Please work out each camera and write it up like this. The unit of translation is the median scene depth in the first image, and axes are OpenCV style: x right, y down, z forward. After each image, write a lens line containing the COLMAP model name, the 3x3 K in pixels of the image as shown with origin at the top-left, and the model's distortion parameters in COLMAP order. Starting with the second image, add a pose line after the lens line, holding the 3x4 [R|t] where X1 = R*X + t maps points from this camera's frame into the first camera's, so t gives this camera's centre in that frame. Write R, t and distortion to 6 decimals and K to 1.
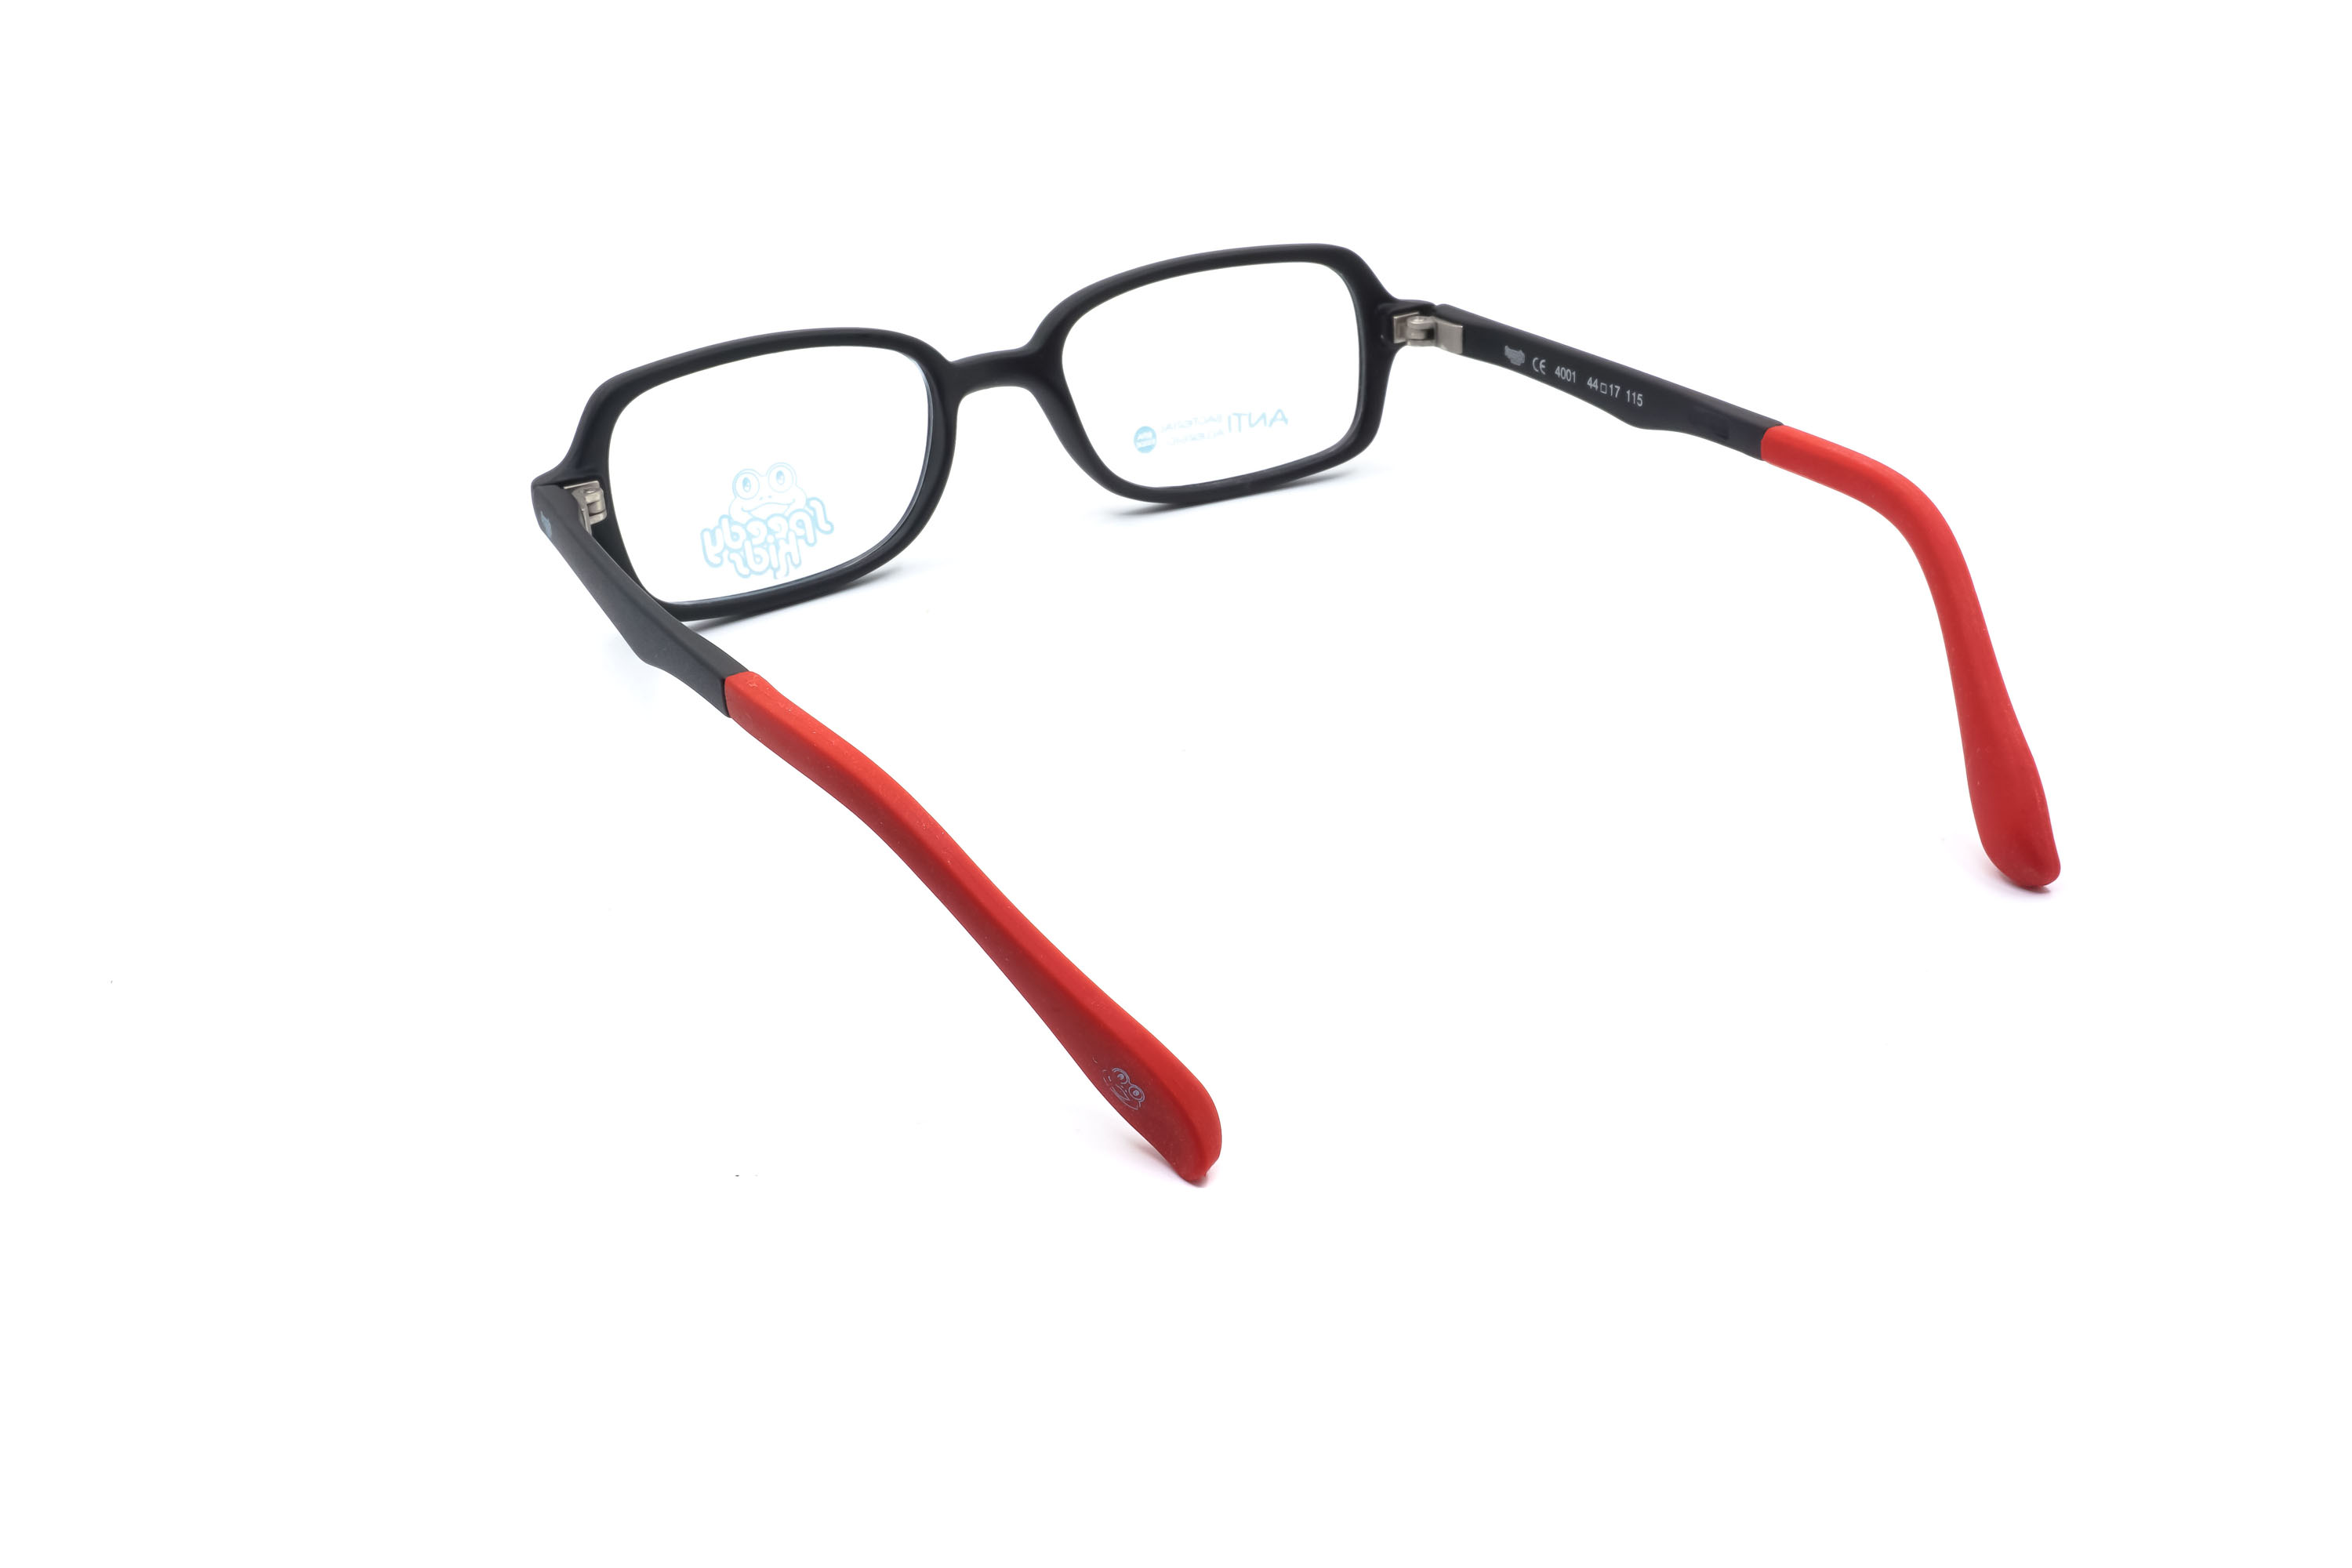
lens RADIAL K [[2380.6, 0, 1175.3], [0, 2380.6, 783.8], [0, 0, 1]] dist [0.022243, 0.000000]
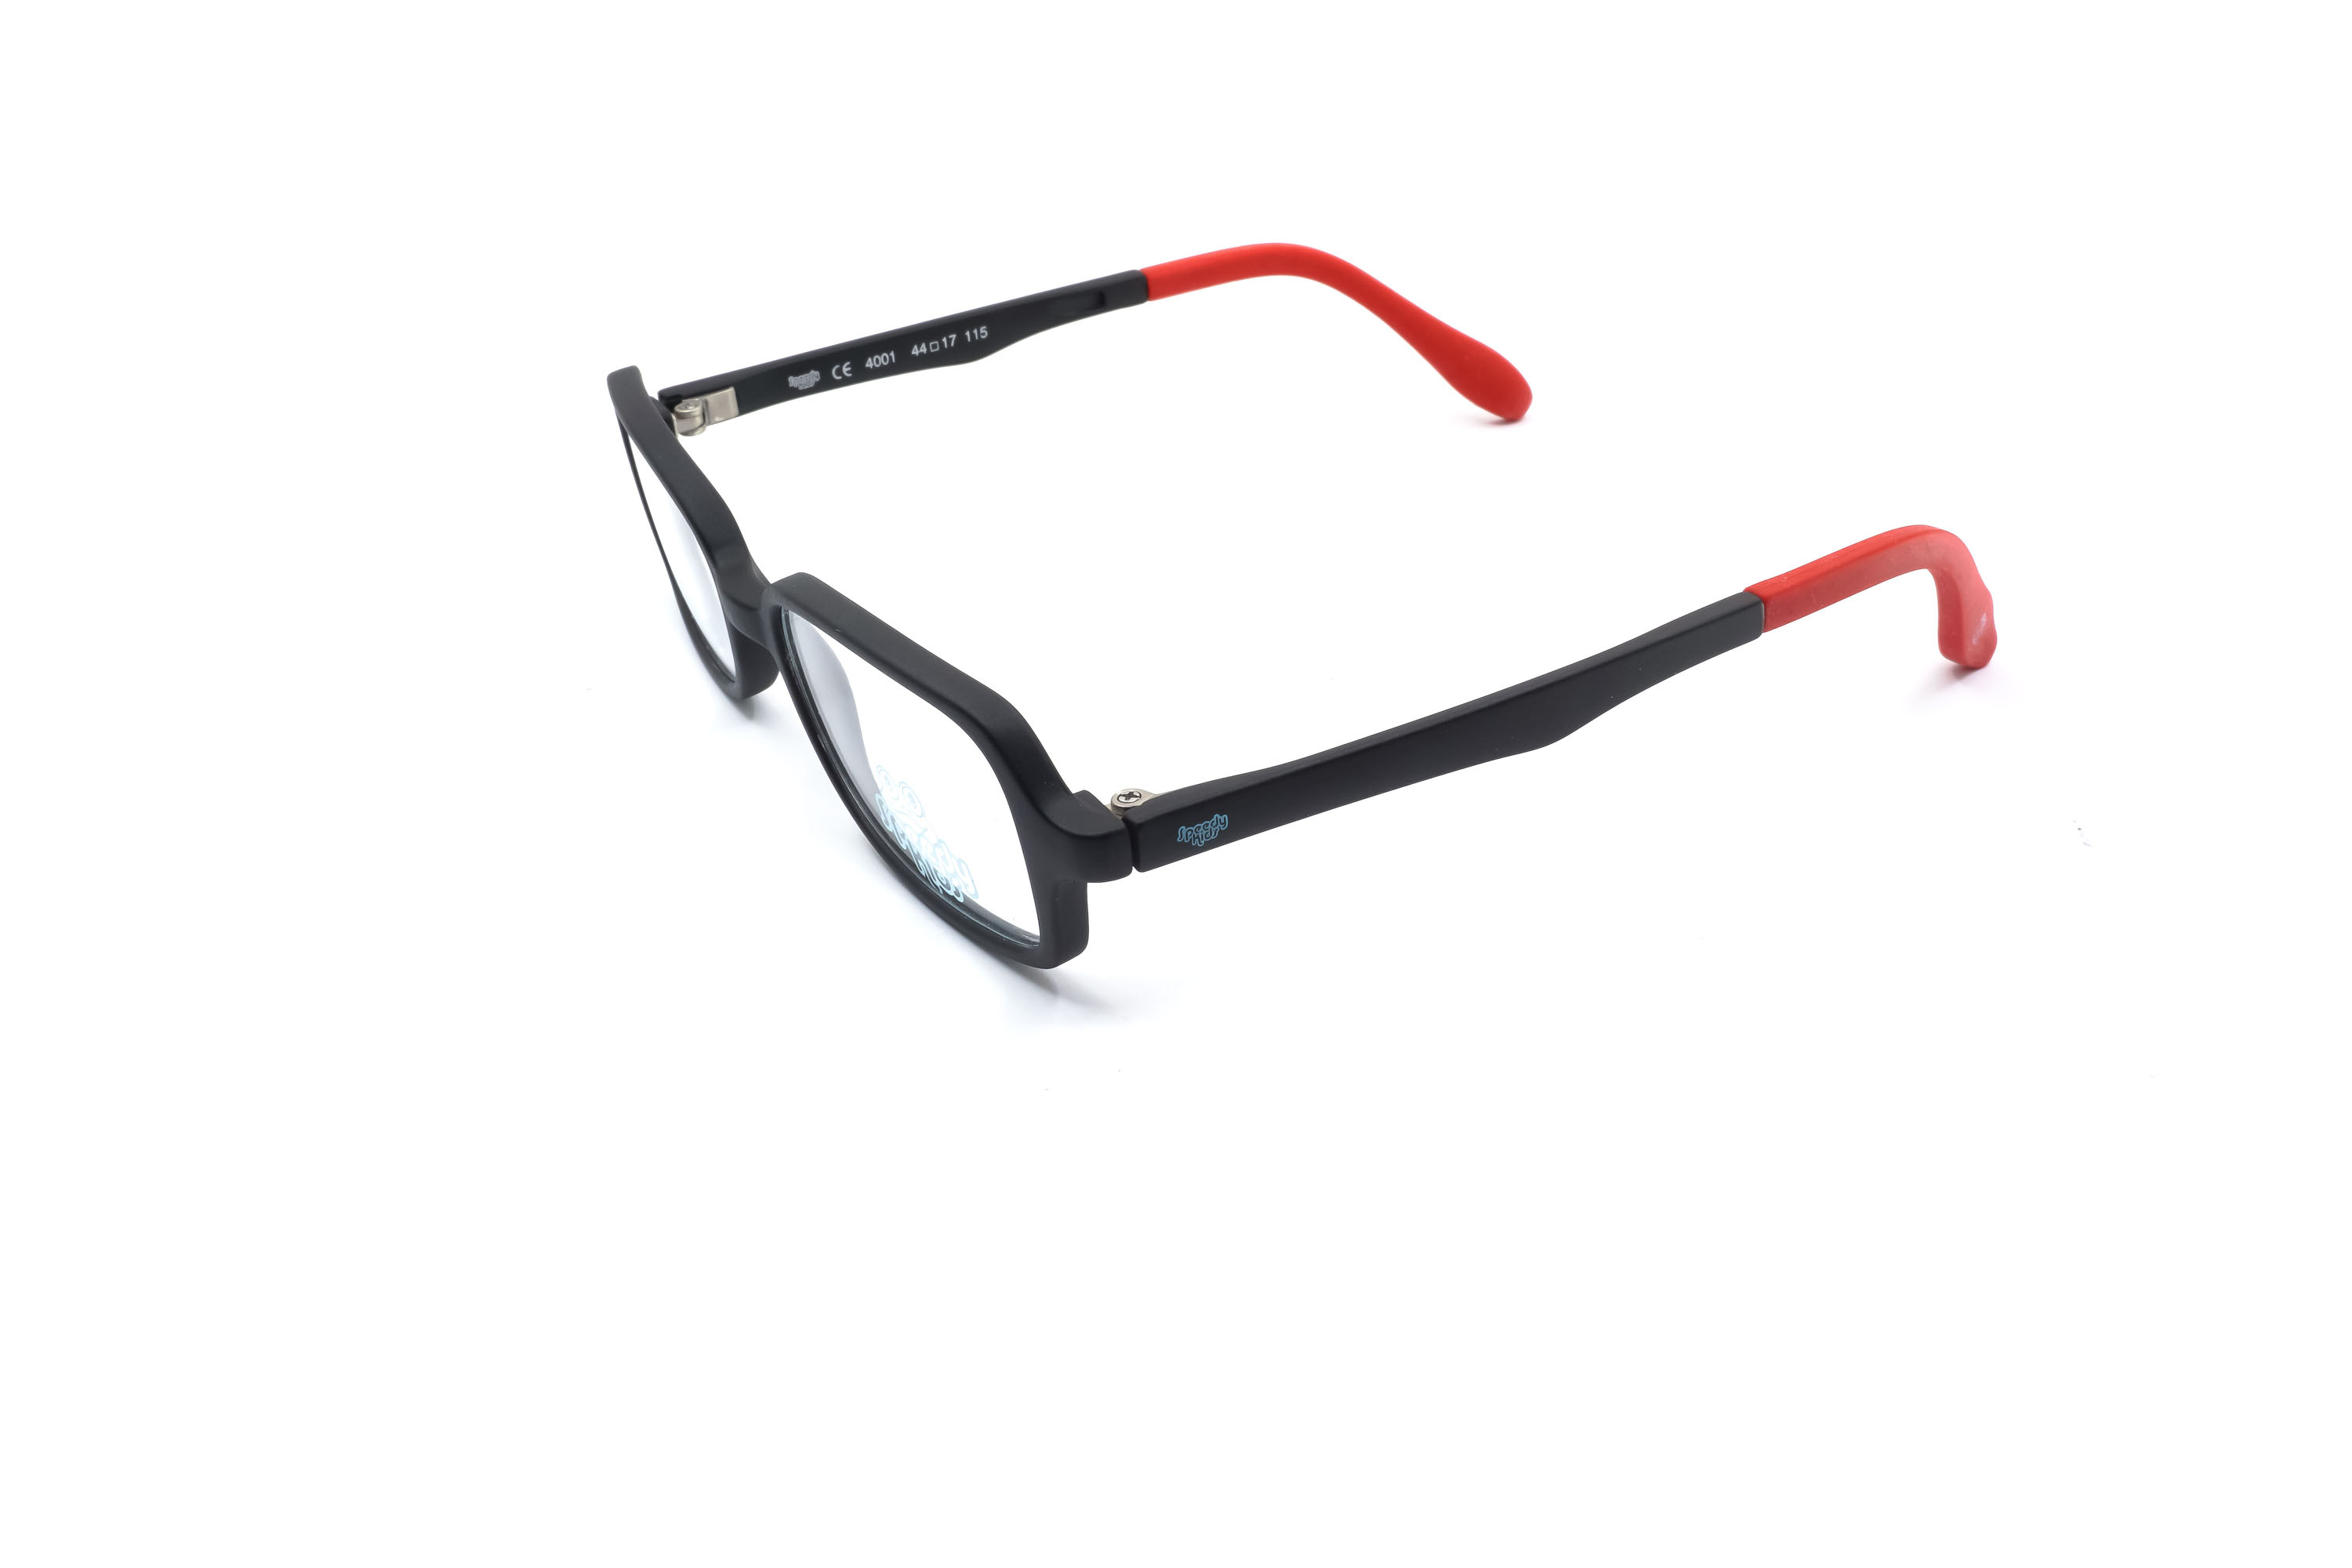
lens RADIAL K [[2380.6, 0, 1184.6], [0, 2380.6, 796.1], [0, 0, 1]] dist [0.022243, 0.000000]
pose [[-0.004441, -0.481042, 0.876686, -0.839885], [0.500941, 0.757691, 0.418286, -0.398327], [-0.865470, 0.441026, 0.237609, 0.731195]]
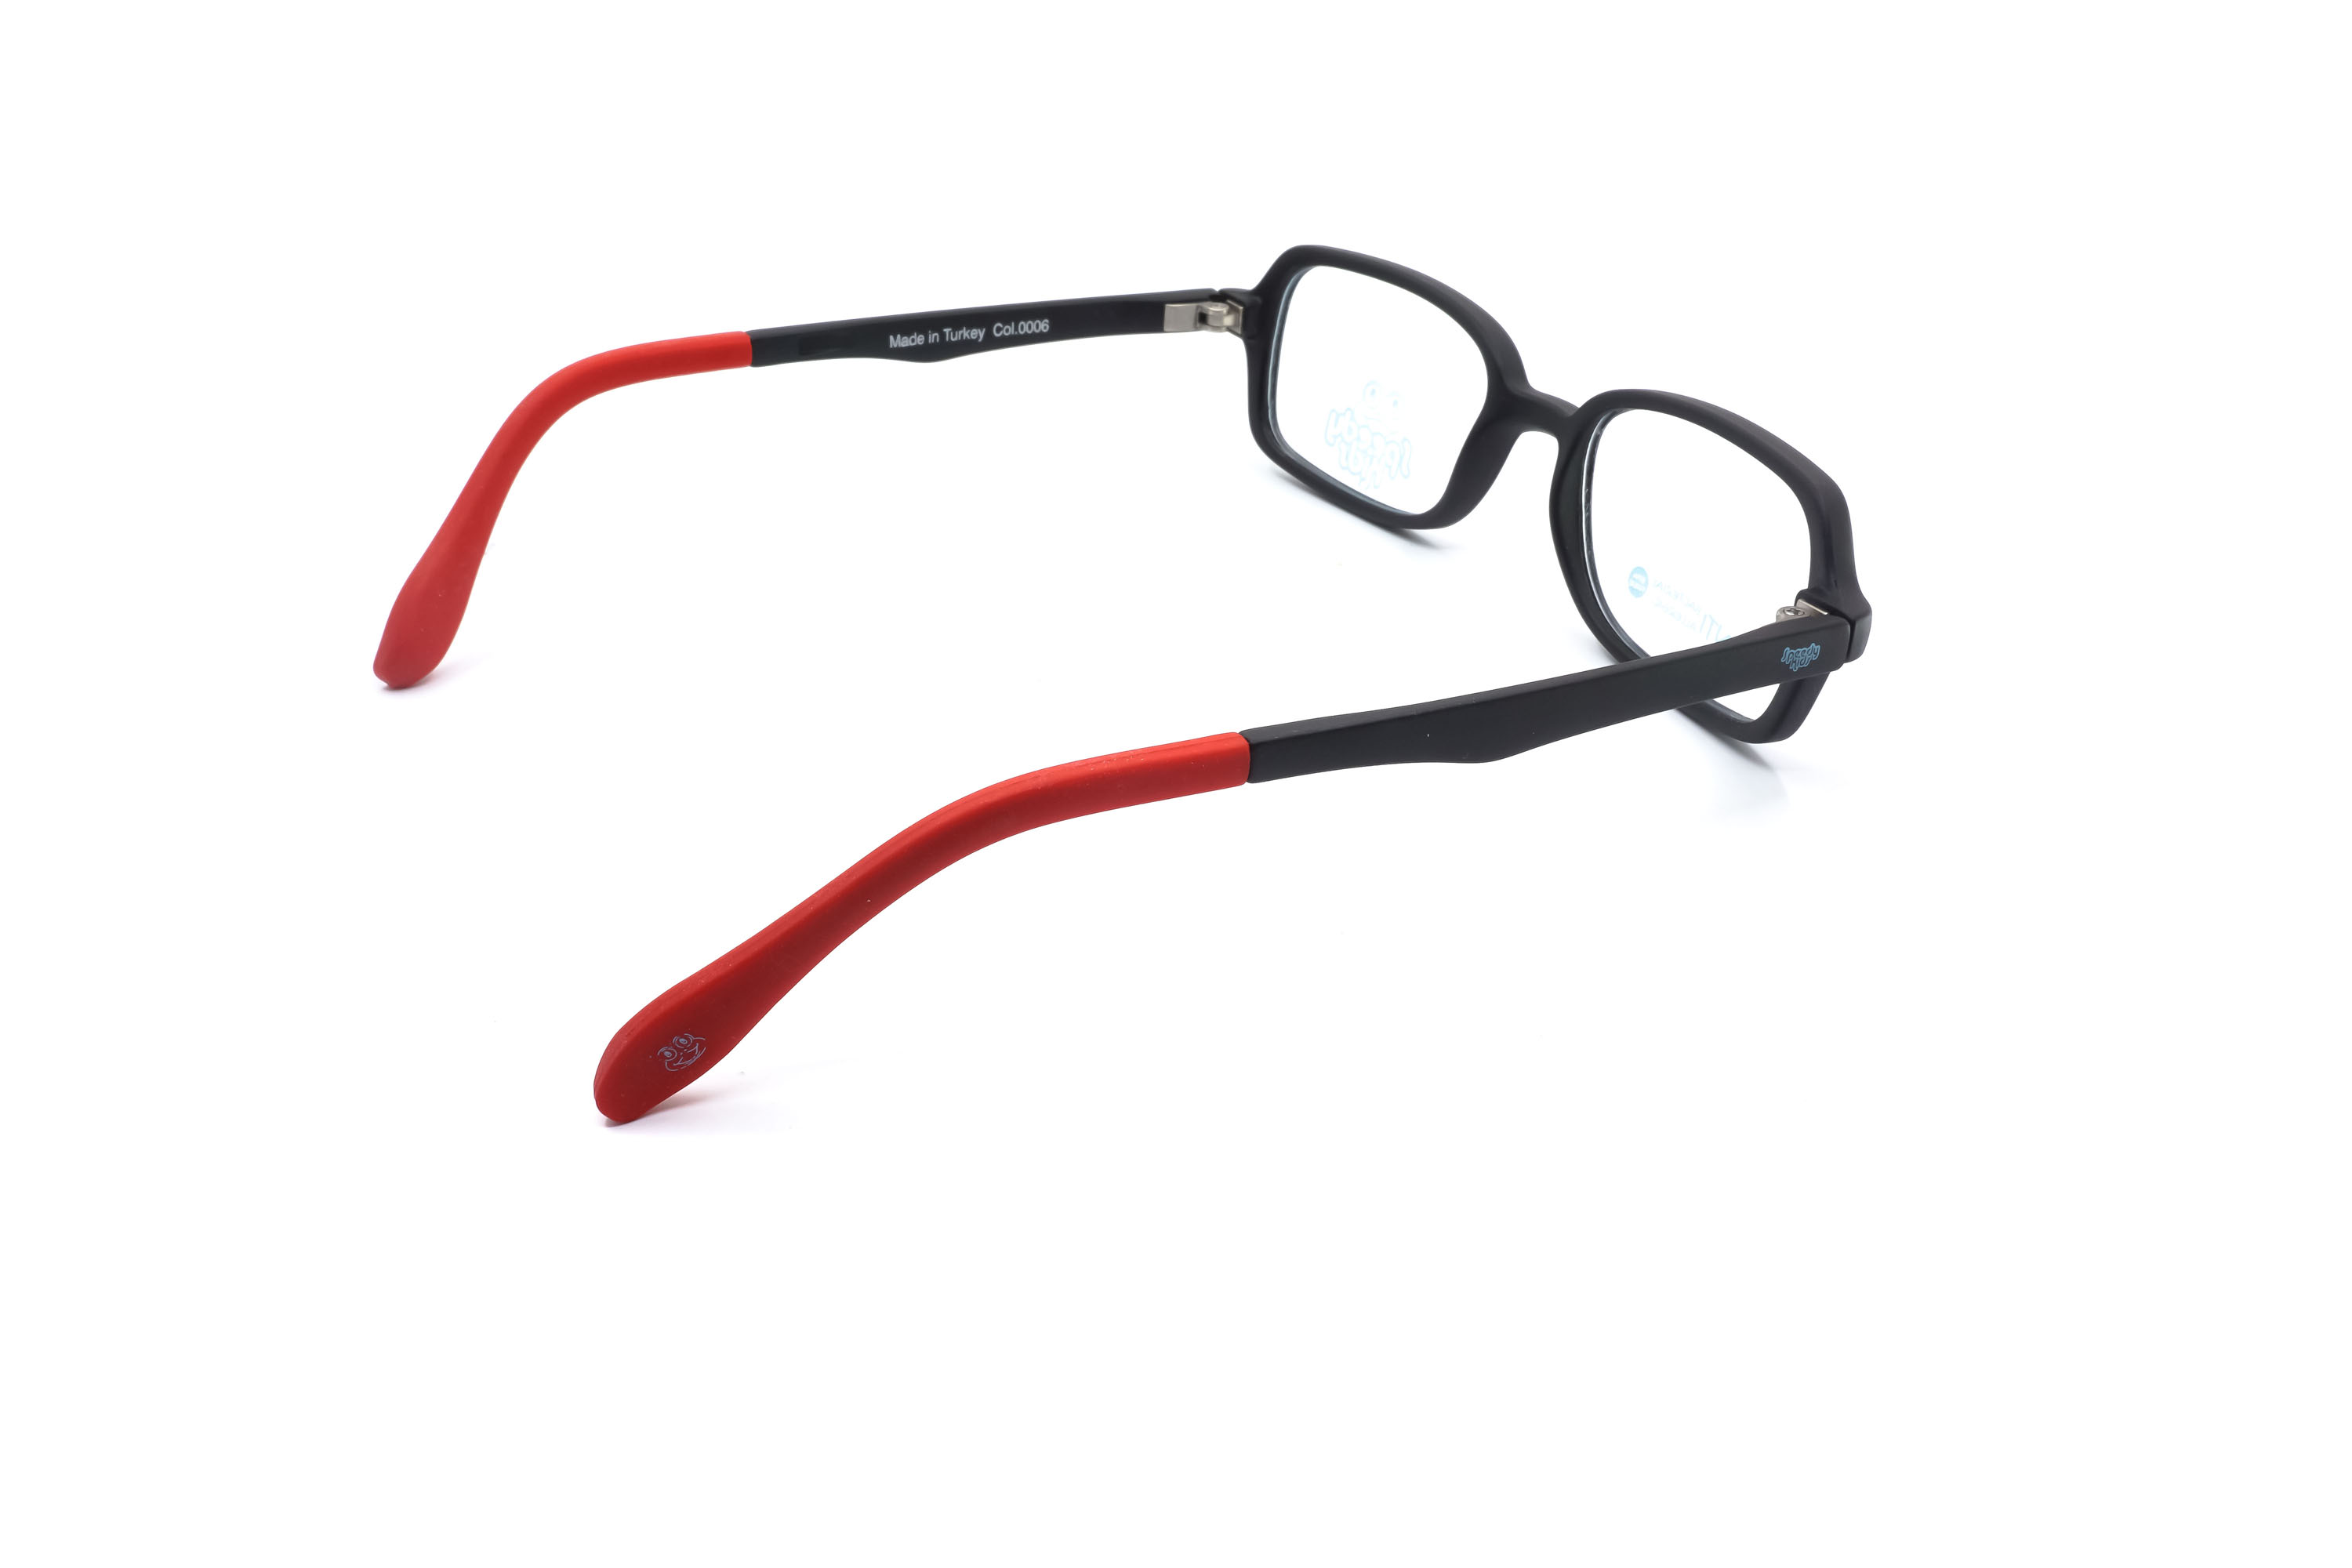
lens RADIAL K [[2380.6, 0, 1174.6], [0, 2380.6, 790.2], [0, 0, 1]] dist [0.022243, 0.000000]
pose [[-0.021124, 0.492708, -0.869938, 0.836704], [-0.483148, 0.756752, 0.440334, -0.414528], [0.875284, 0.429610, 0.222065, 0.742354]]
